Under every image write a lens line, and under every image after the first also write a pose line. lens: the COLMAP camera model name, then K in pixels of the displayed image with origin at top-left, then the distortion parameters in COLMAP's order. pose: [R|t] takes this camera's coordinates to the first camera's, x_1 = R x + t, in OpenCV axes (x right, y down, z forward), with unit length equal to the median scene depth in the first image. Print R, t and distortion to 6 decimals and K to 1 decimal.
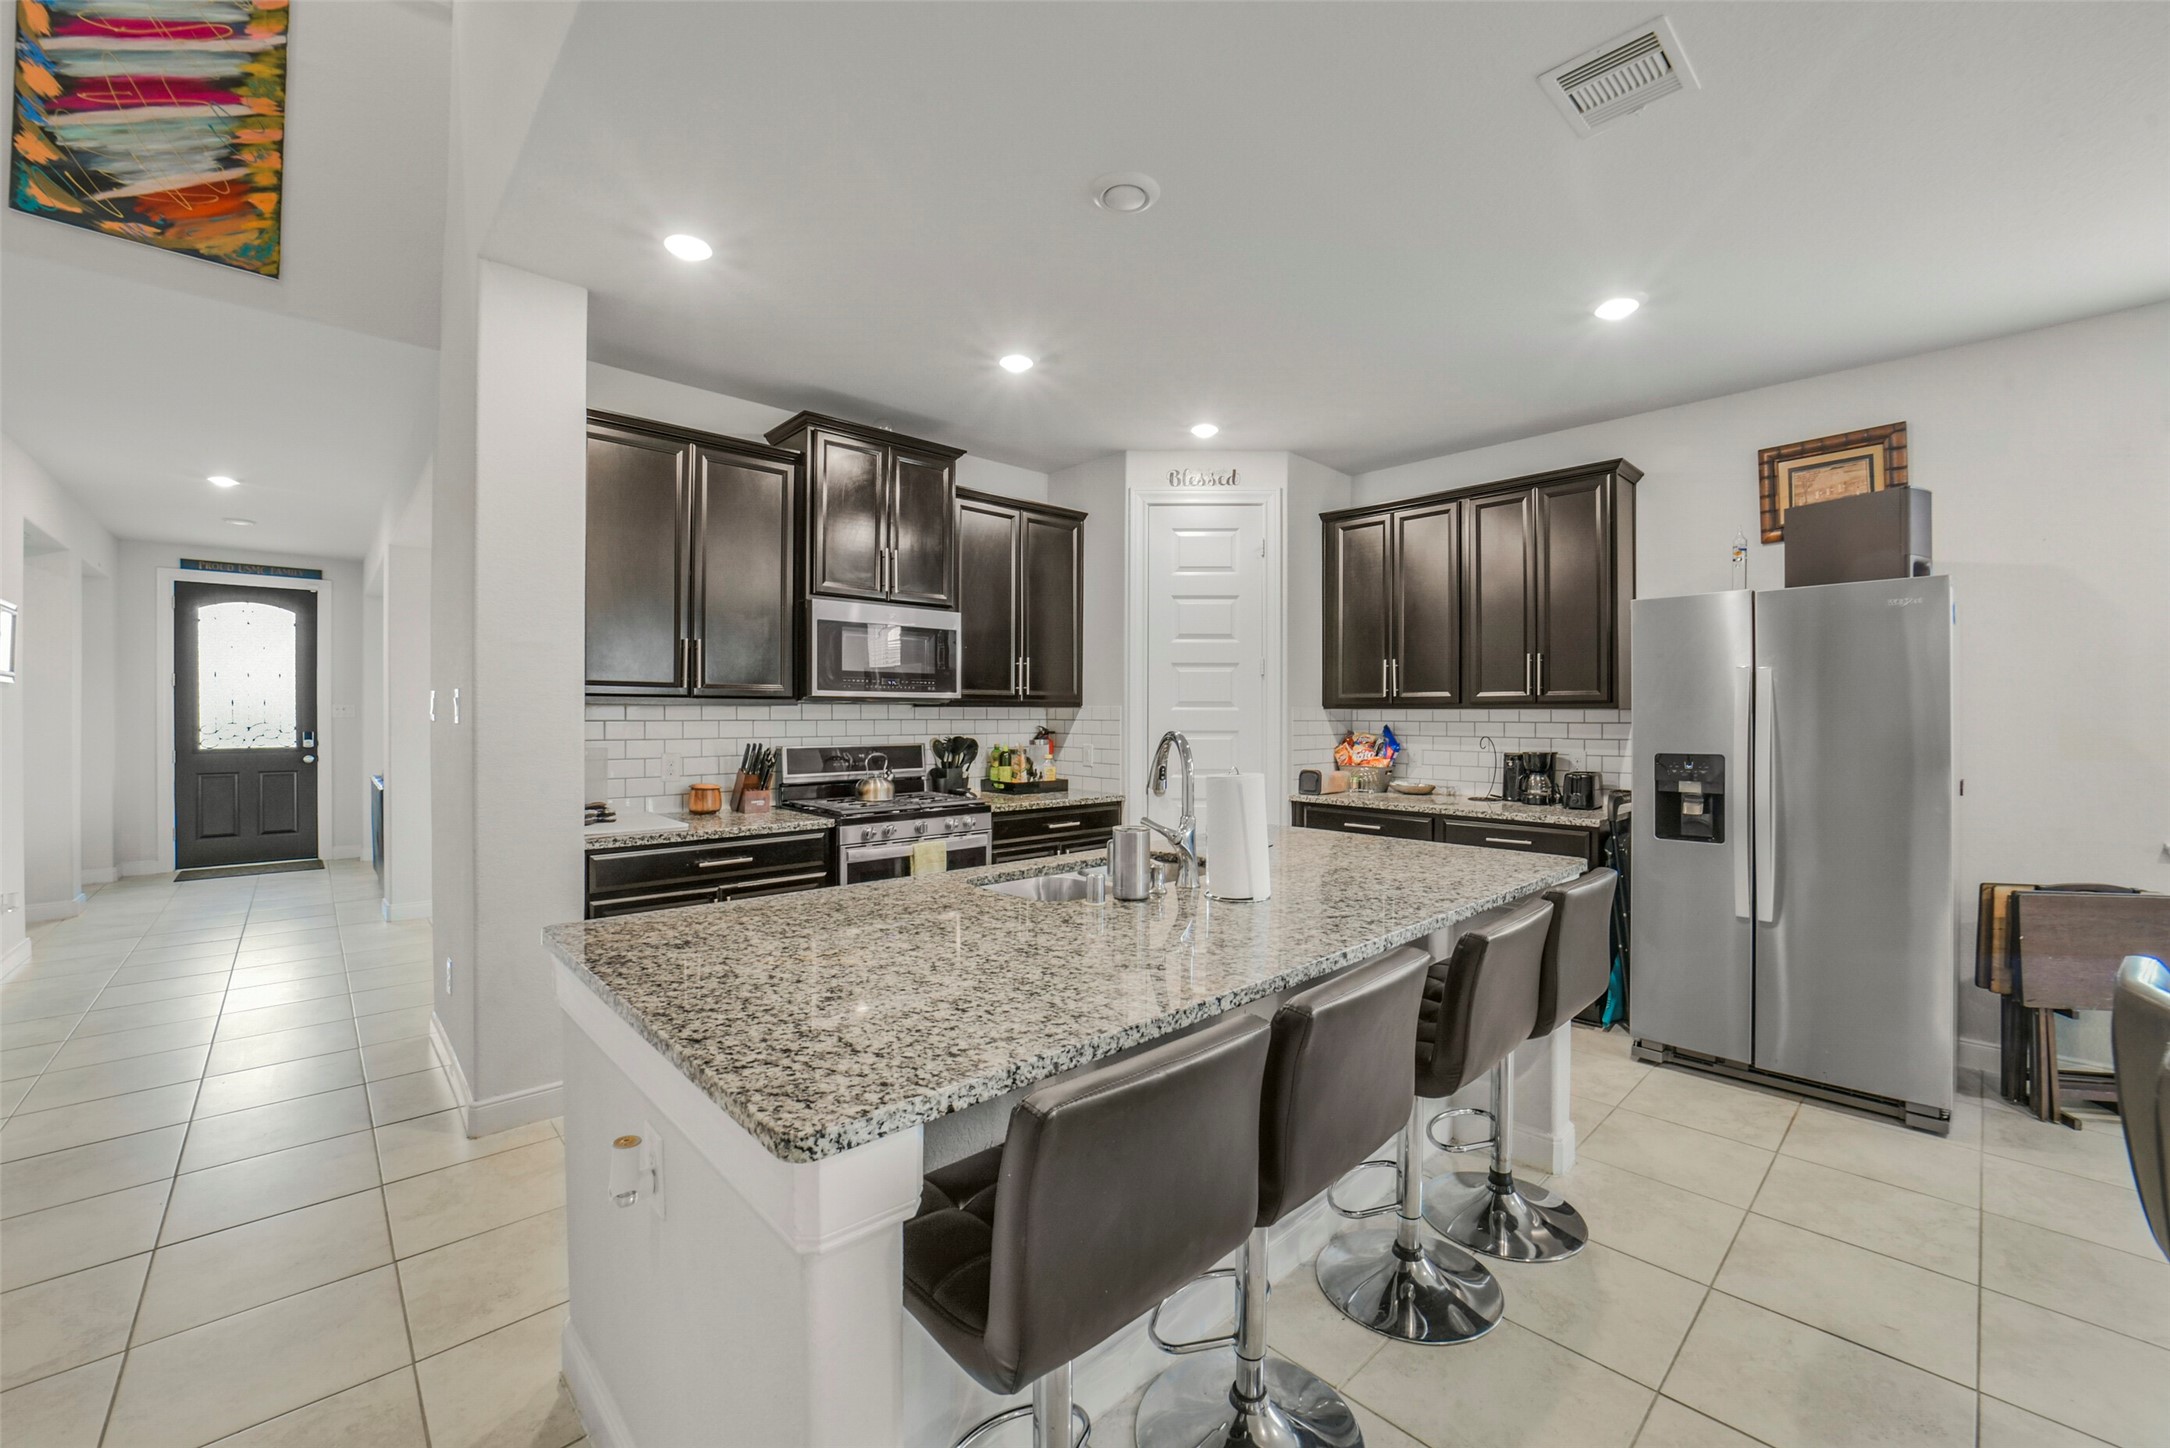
lens RADIAL K [[869.8, 0, 1097.7], [0, 869.8, 702.0], [0, 0, 1]] dist [-0.033795, 0.008307]
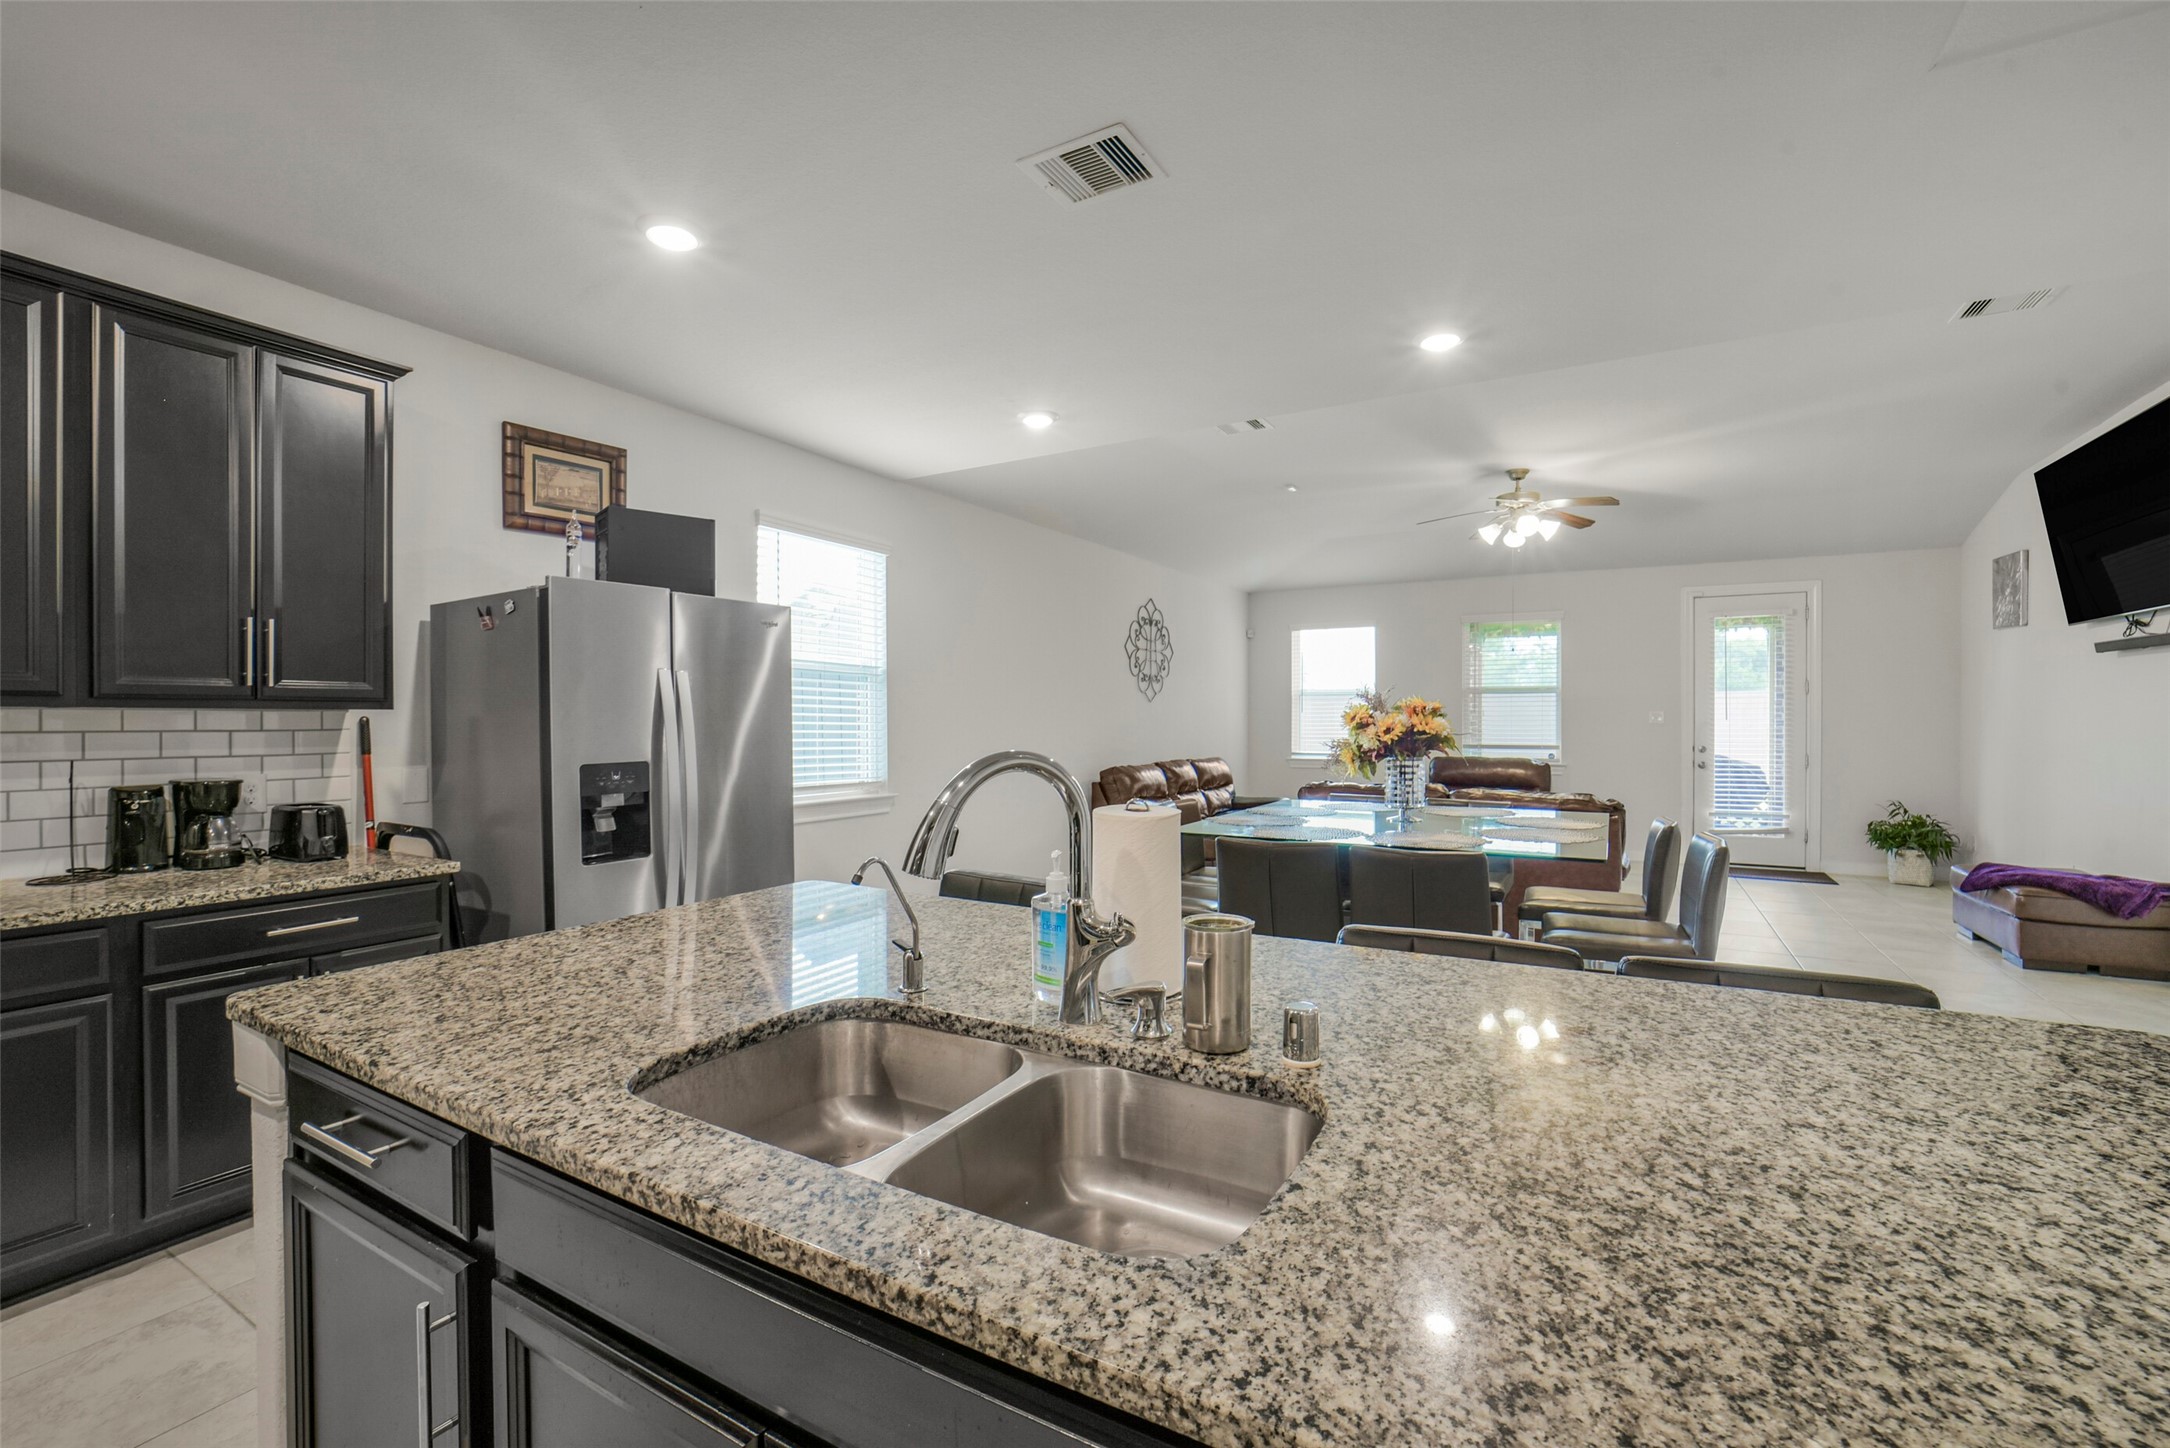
lens RADIAL K [[869.8, 0, 1097.7], [0, 869.8, 702.0], [0, 0, 1]] dist [-0.033795, 0.008307]
pose [[-0.267056, 0.013507, 0.963586, -0.679293], [-0.013324, 0.999754, -0.017707, 0.017050], [-0.963589, -0.017567, -0.266810, 1.715175]]
